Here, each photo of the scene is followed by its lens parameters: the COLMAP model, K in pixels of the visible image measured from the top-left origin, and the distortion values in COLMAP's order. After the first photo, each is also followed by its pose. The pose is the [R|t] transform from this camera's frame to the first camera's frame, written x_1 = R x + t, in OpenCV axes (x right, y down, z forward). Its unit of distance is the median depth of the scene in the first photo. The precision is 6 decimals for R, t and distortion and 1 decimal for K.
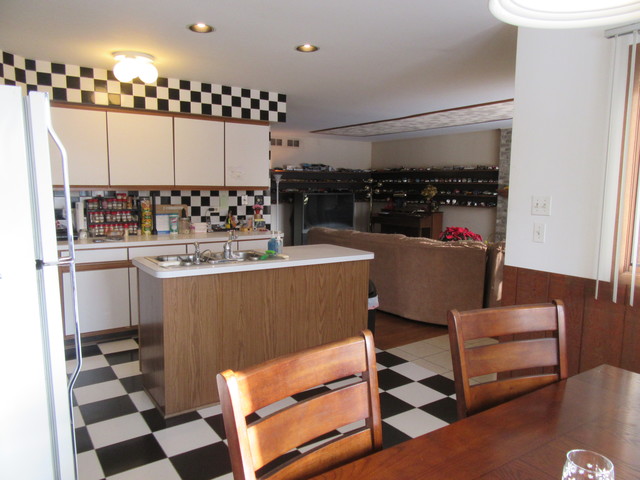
lens RADIAL K [[474.6, 0, 318.5], [0, 474.6, 239.9], [0, 0, 1]] dist [-0.007522, 0.002624]
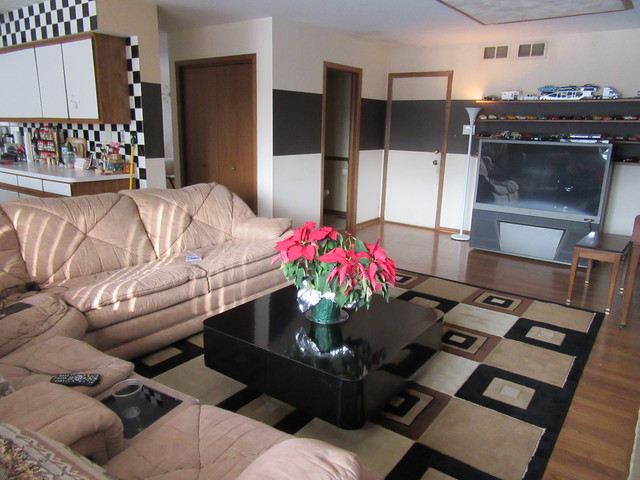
lens RADIAL K [[474.6, 0, 318.5], [0, 474.6, 239.9], [0, 0, 1]] dist [-0.007522, 0.002624]
pose [[0.333198, 0.216949, -0.917558, 0.759754], [-0.124164, 0.974789, 0.185393, -0.103786], [0.934646, 0.052155, 0.351735, 1.039733]]
